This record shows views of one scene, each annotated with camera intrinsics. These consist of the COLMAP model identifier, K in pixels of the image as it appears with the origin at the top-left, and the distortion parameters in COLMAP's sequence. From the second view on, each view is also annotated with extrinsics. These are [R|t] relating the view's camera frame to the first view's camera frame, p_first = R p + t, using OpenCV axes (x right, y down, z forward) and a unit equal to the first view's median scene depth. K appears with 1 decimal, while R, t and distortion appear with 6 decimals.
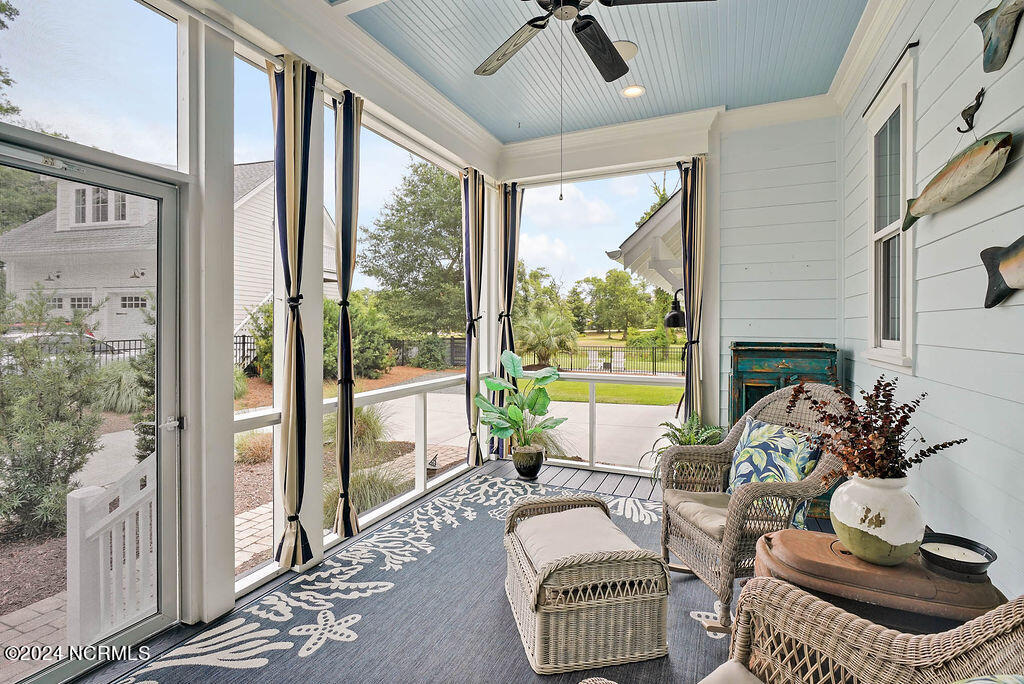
lens RADIAL K [[468.0, 0, 512.1], [0, 468.0, 336.1], [0, 0, 1]] dist [-0.019802, 0.007397]
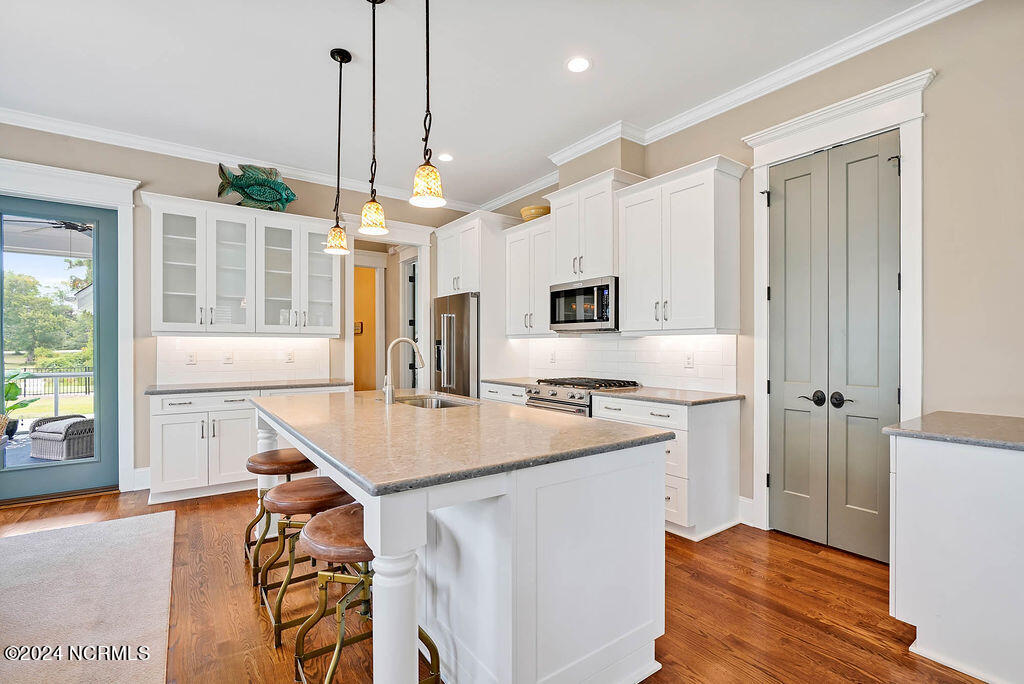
lens RADIAL K [[468.0, 0, 514.3], [0, 468.0, 349.6], [0, 0, 1]] dist [-0.019802, 0.007397]
pose [[0.495048, -0.003984, 0.868856, -0.468161], [0.017538, 0.999832, -0.005408, 0.038984], [-0.868688, 0.017915, 0.495035, -1.272763]]
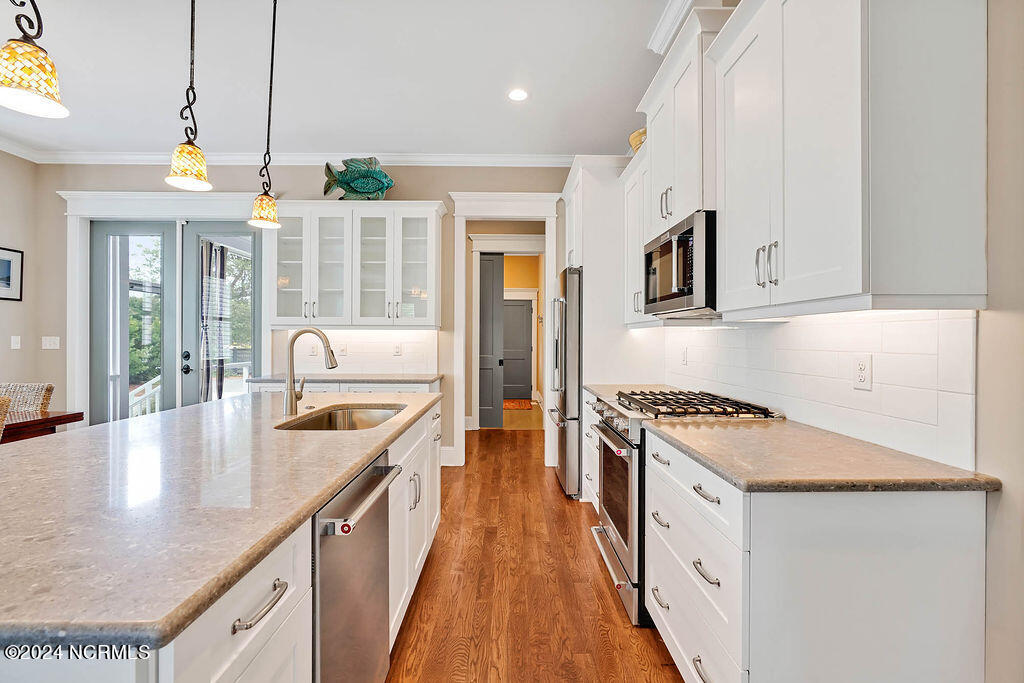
lens RADIAL K [[468.0, 0, 515.5], [0, 468.0, 338.0], [0, 0, 1]] dist [-0.019802, 0.007397]
pose [[0.903936, 0.005932, 0.427626, 0.015465], [0.004190, 0.999733, -0.022725, 0.038861], [-0.427646, 0.022334, 0.903670, -1.345300]]
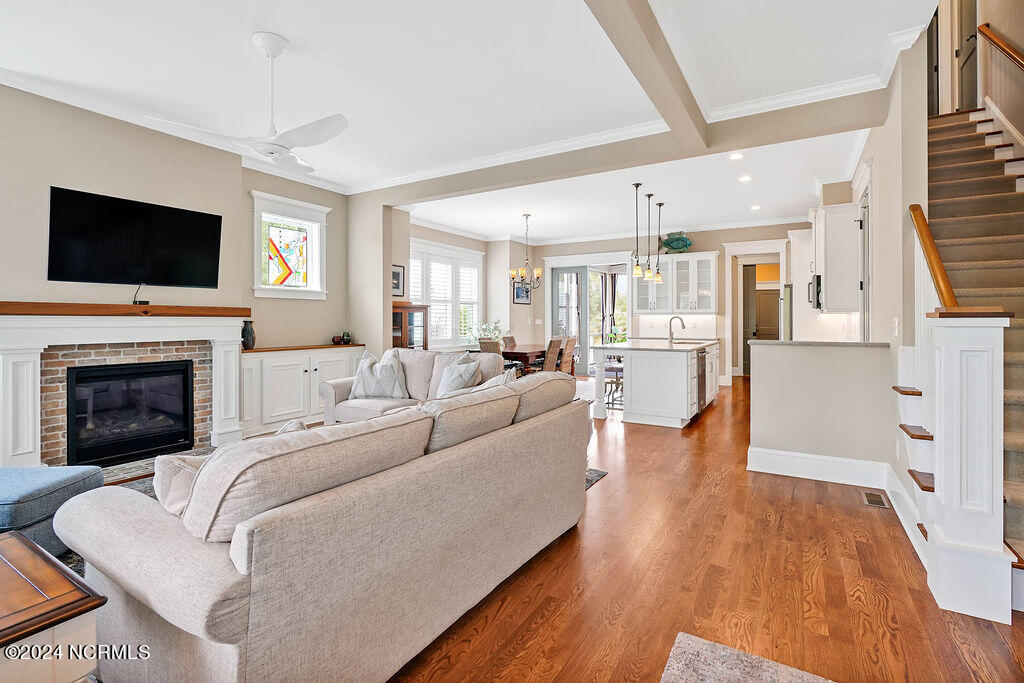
lens RADIAL K [[468.0, 0, 512.9], [0, 468.0, 321.4], [0, 0, 1]] dist [-0.019802, 0.007397]
pose [[0.993539, 0.001270, -0.113482, -0.348764], [-0.003188, 0.999855, -0.016723, 0.062093], [0.113444, 0.016977, 0.993399, -2.461558]]
